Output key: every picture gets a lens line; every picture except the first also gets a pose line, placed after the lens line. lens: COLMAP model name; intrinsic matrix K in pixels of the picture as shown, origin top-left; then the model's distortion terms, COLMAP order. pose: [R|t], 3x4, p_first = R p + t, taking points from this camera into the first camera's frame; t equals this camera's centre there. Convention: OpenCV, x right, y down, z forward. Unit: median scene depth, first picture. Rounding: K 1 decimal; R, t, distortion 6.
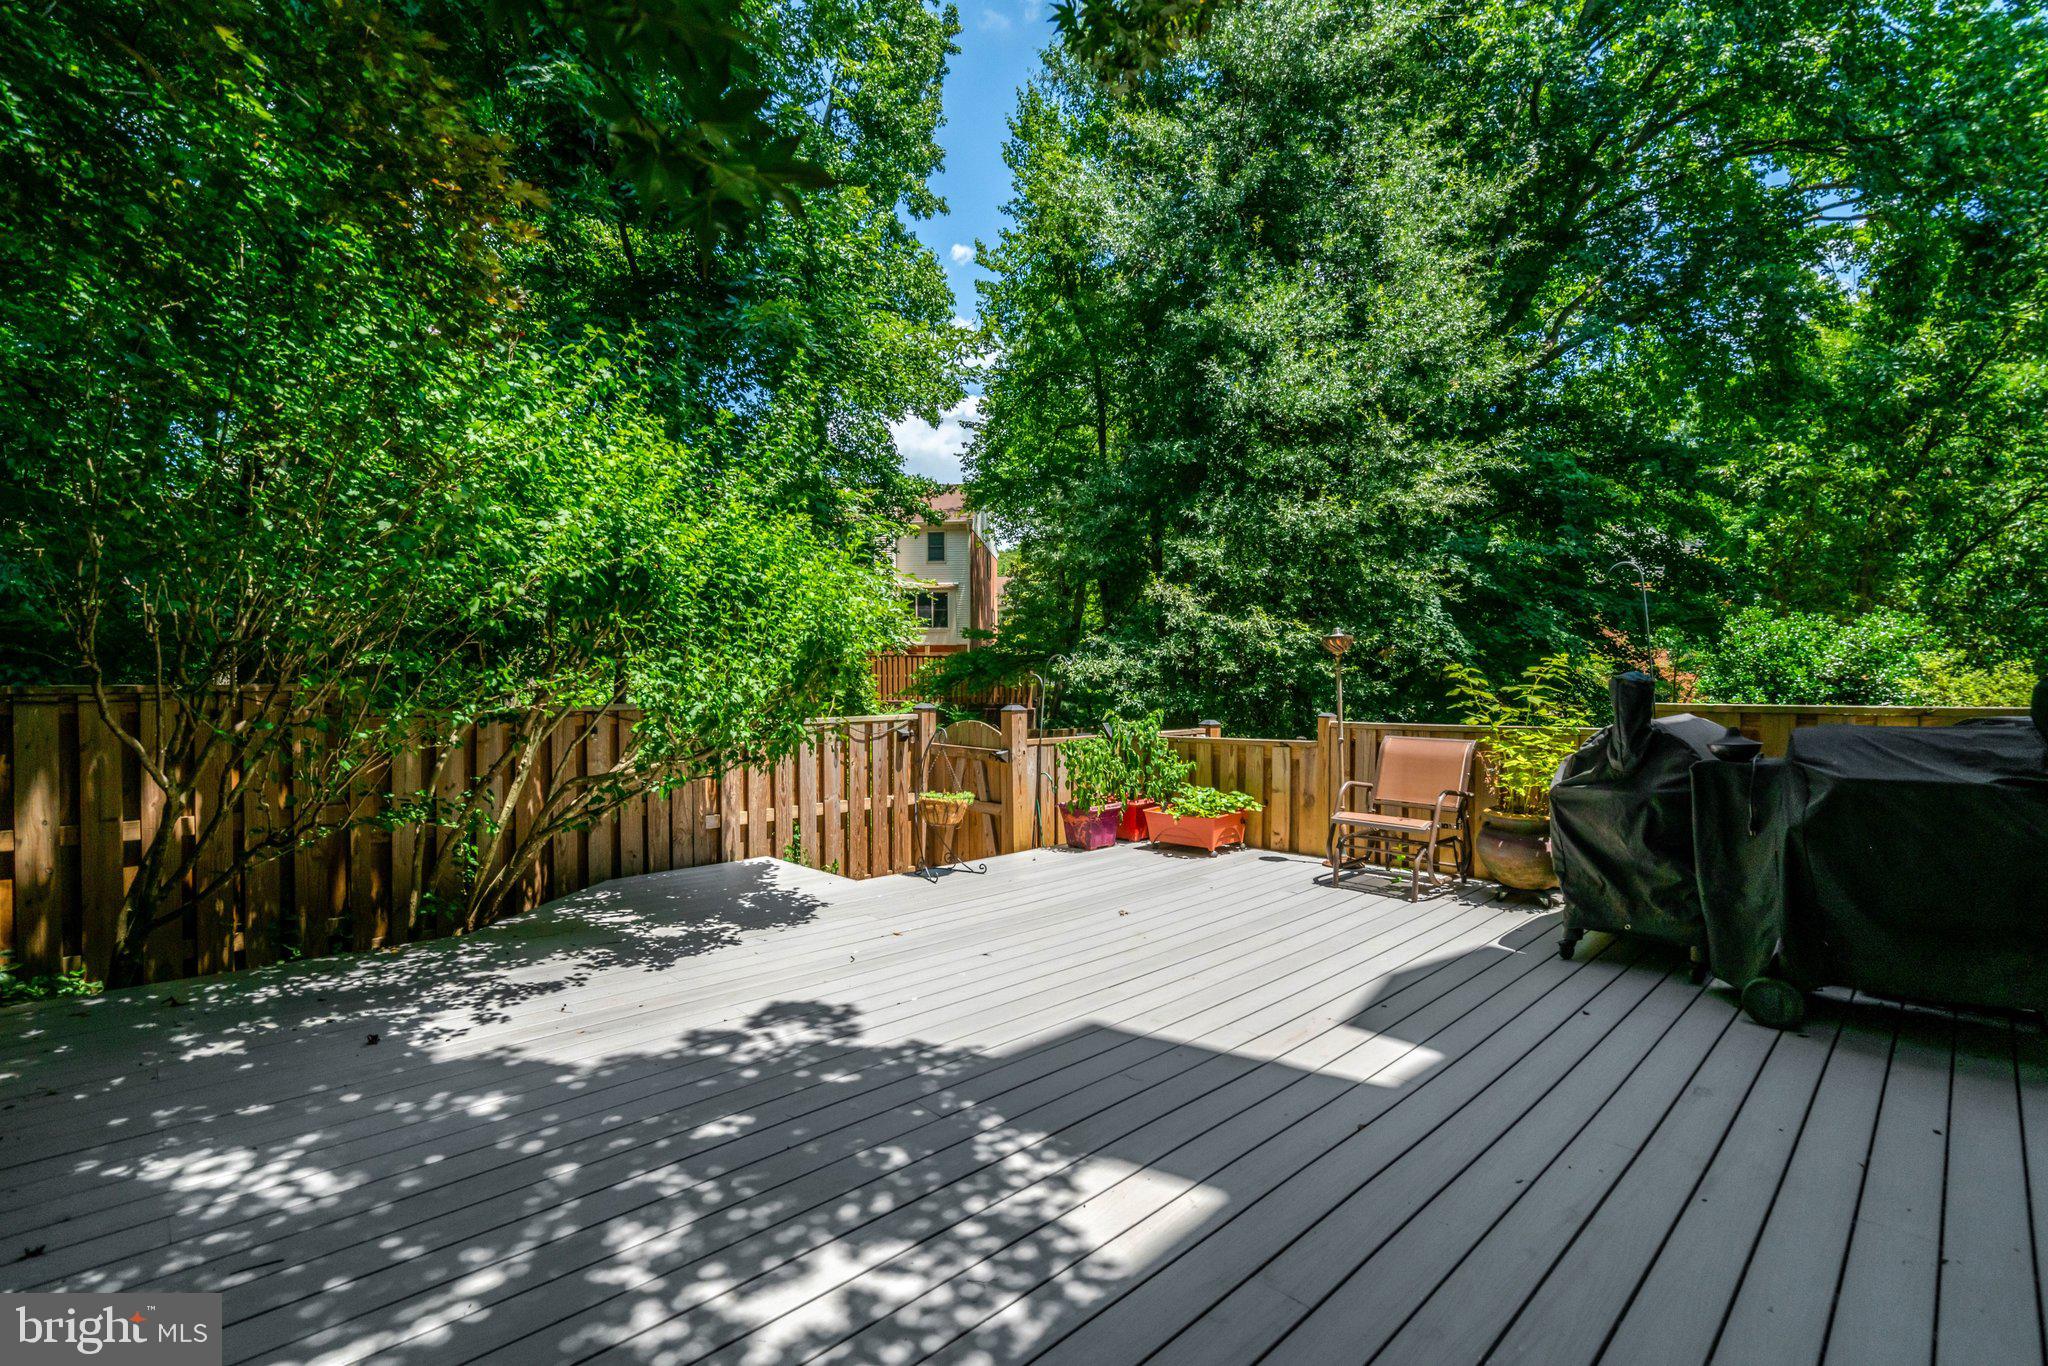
lens RADIAL K [[945.6, 0, 1027.8], [0, 945.6, 709.7], [0, 0, 1]] dist [0.001495, -0.000048]
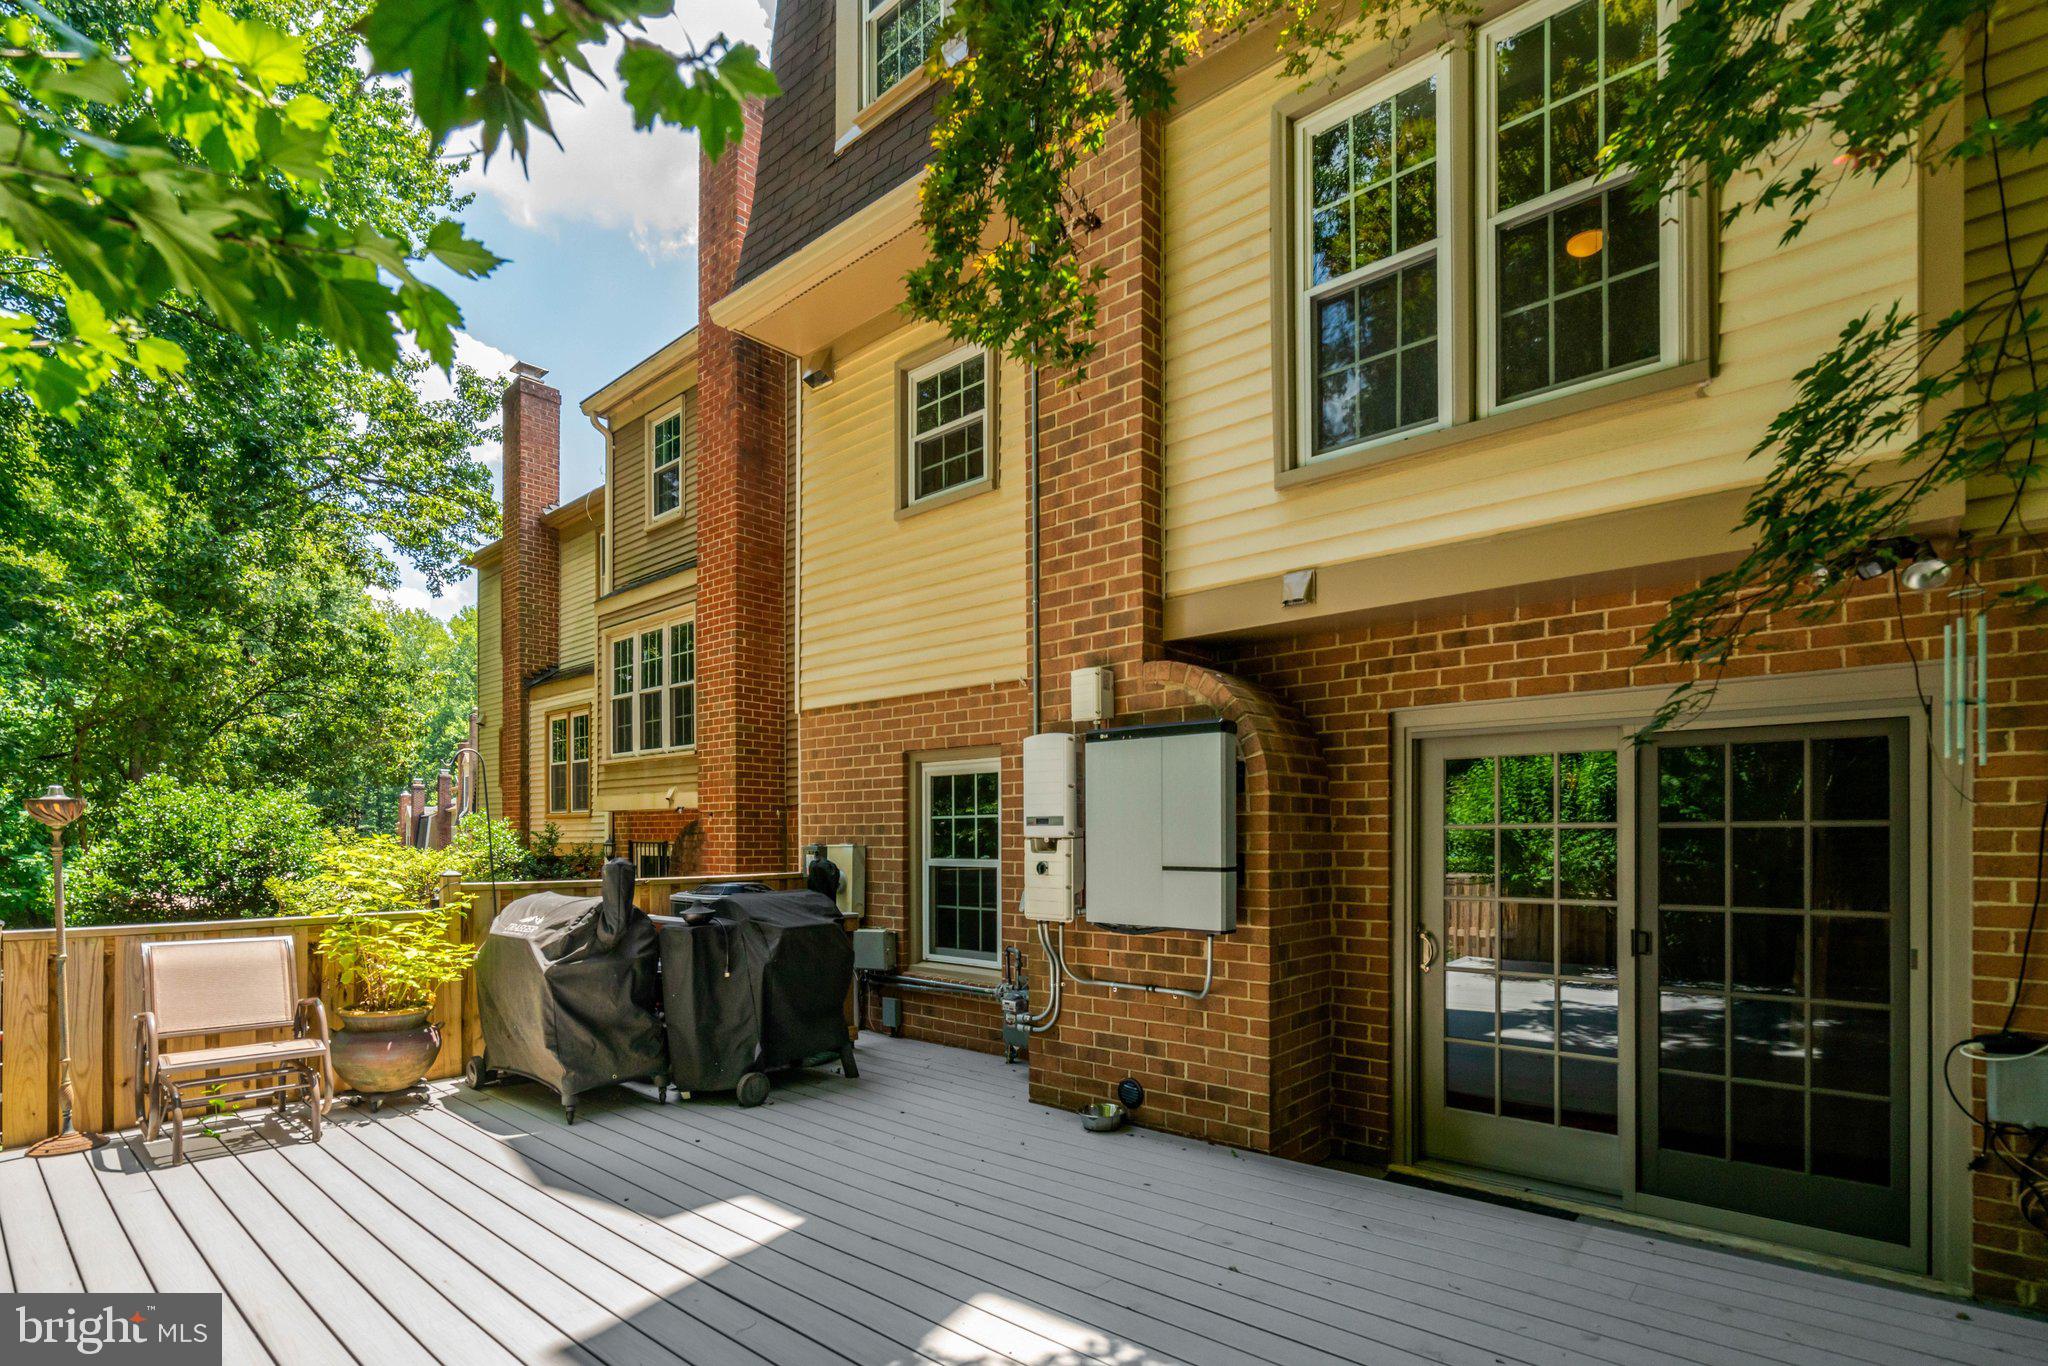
lens RADIAL K [[986.4, 0, 1016.5], [0, 986.4, 838.5], [0, 0, 1]] dist [-0.015294, 0.000139]
pose [[-0.069774, 0.004610, 0.997552, -0.967209], [0.029646, 0.999557, -0.002546, -0.072302], [-0.997122, 0.029396, -0.069880, 0.929102]]
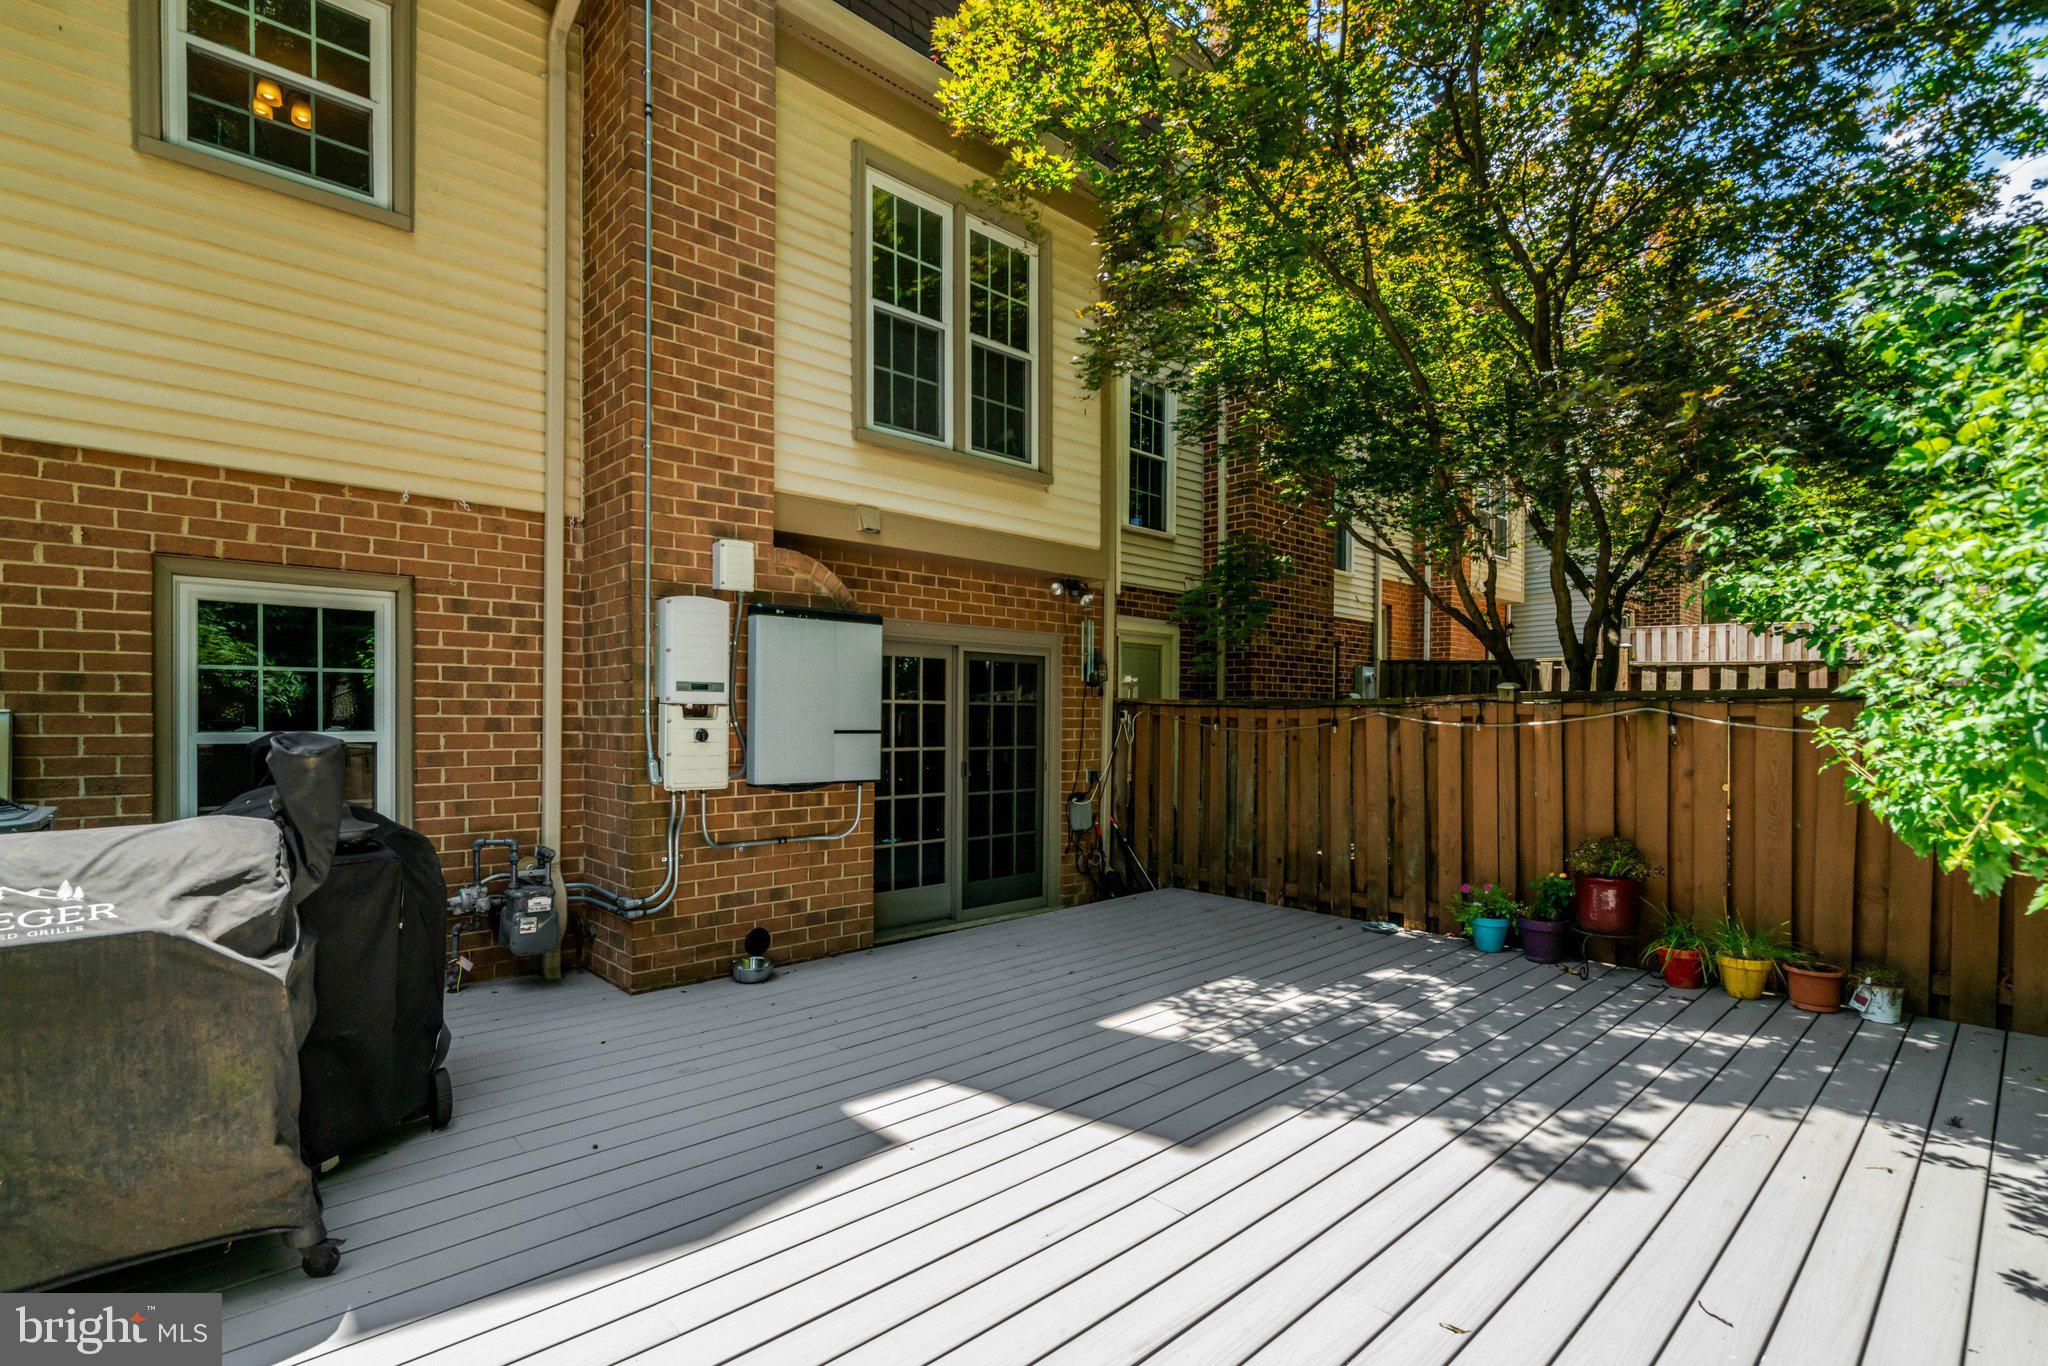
lens RADIAL K [[945.6, 0, 1027.8], [0, 945.6, 709.7], [0, 0, 1]] dist [0.001495, -0.000048]
pose [[-0.999634, -0.001925, 0.026985, 0.265789], [-0.001356, 0.999777, 0.021095, -0.104568], [-0.027019, 0.021051, -0.999413, 2.488906]]
